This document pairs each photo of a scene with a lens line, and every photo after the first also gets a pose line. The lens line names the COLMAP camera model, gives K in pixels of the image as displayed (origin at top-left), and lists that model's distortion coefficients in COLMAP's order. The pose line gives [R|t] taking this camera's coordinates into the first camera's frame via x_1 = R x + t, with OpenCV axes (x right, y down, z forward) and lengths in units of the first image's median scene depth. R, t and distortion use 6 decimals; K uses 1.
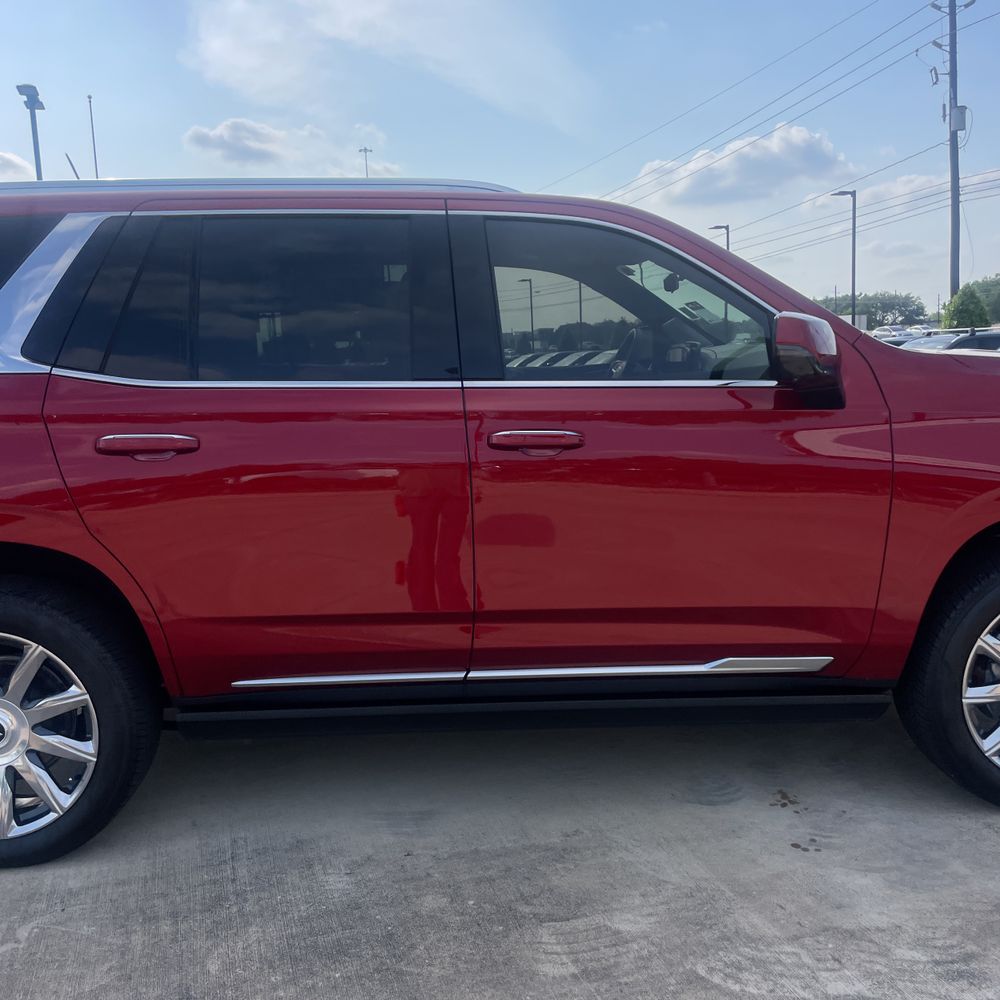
lens RADIAL K [[1017.1, 0, 515.9], [0, 1017.1, 498.6], [0, 0, 1]] dist [0.101046, -0.143308]
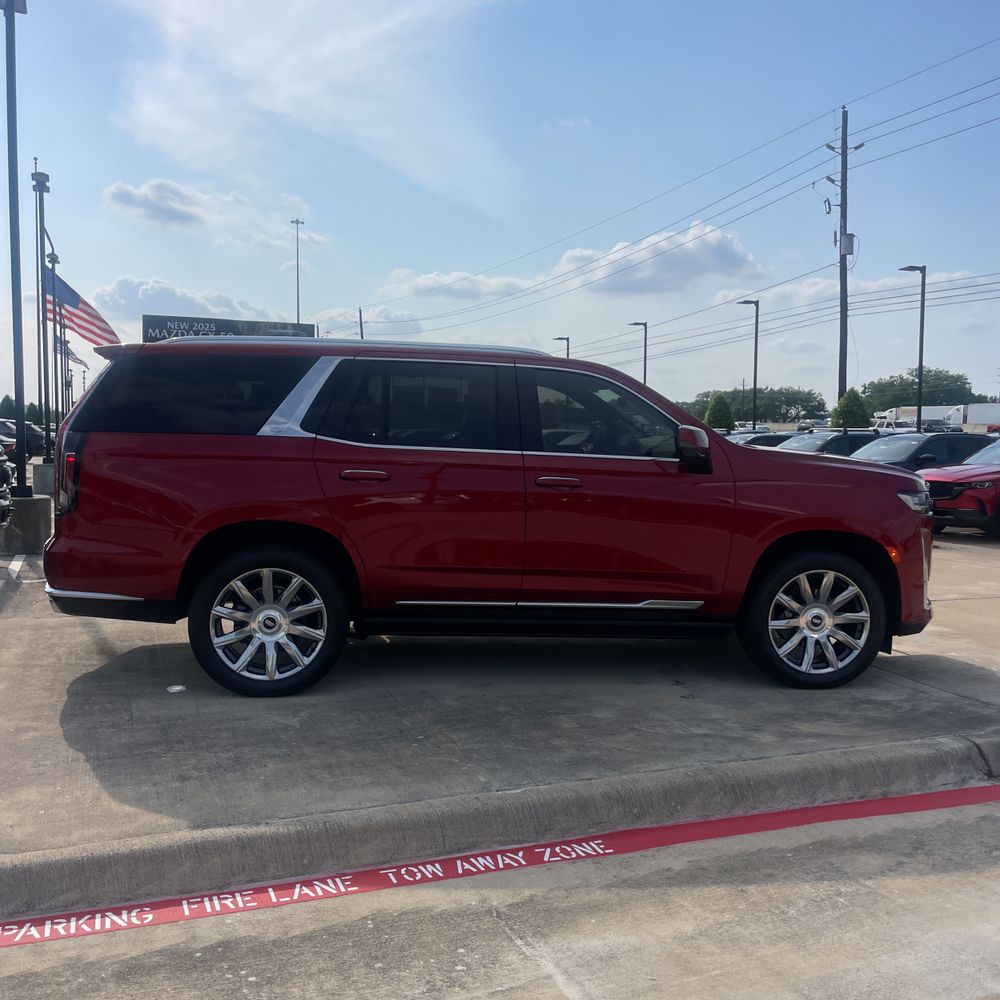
lens RADIAL K [[1017.1, 0, 515.9], [0, 1017.1, 498.6], [0, 0, 1]] dist [0.101046, -0.143308]
pose [[0.995547, 0.044127, 0.083297, -0.218430], [-0.037987, 0.996541, -0.073911, 0.118024], [-0.086270, 0.070417, 0.993780, -0.917195]]
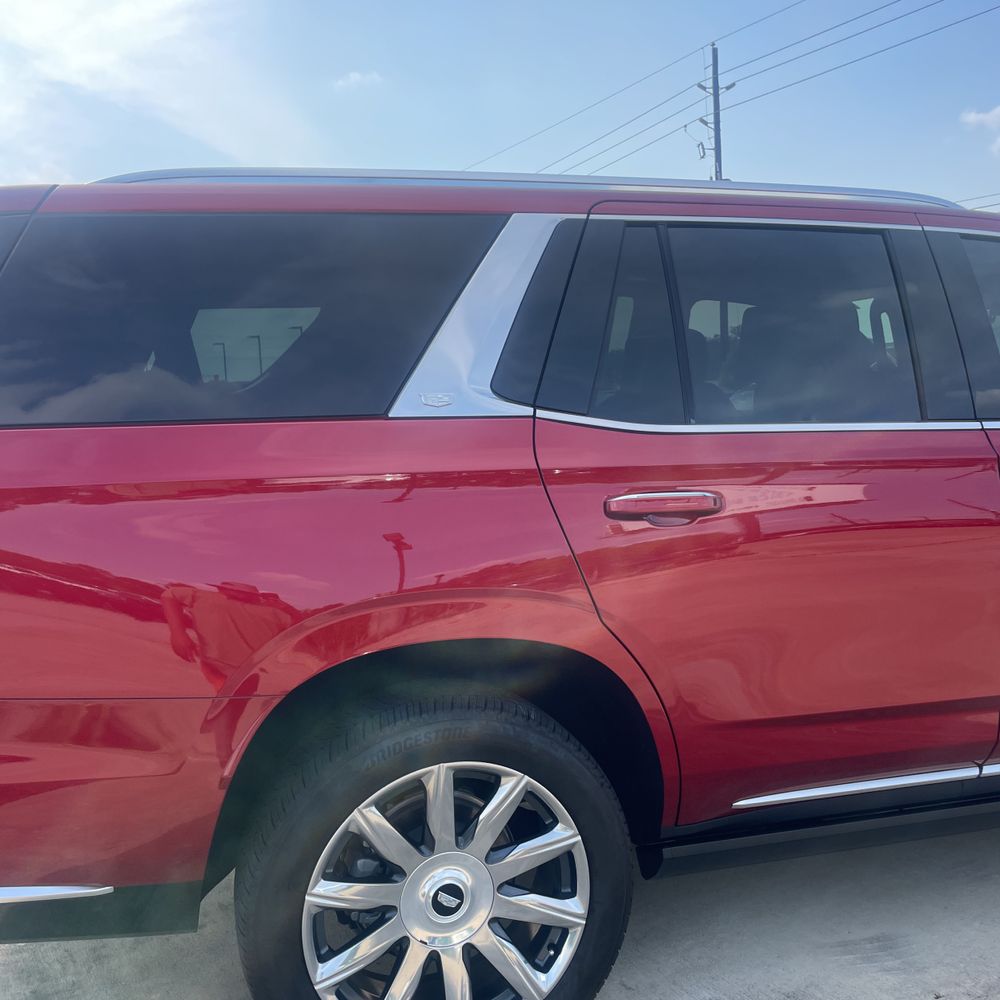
lens RADIAL K [[1017.1, 0, 515.9], [0, 1017.1, 498.6], [0, 0, 1]] dist [0.101046, -0.143308]
pose [[0.970116, -0.020664, 0.241759, -0.622149], [0.032558, 0.998442, -0.045308, -0.024798], [-0.240446, 0.051825, 0.969278, 0.258015]]
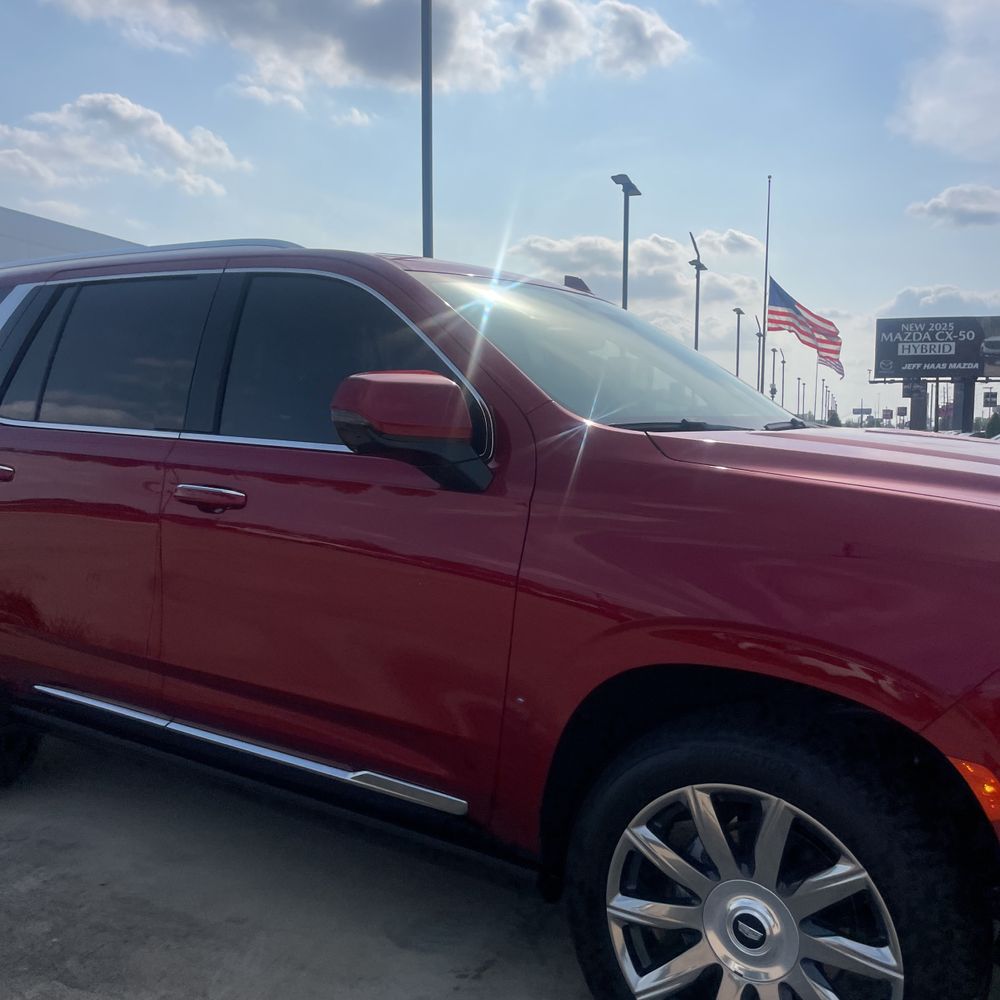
lens RADIAL K [[1017.1, 0, 515.9], [0, 1017.1, 498.6], [0, 0, 1]] dist [0.101046, -0.143308]
pose [[0.805166, 0.090124, -0.586161, 0.800013], [-0.125977, 0.991820, -0.020548, -0.069561], [0.579515, 0.090387, 0.809934, 0.359285]]
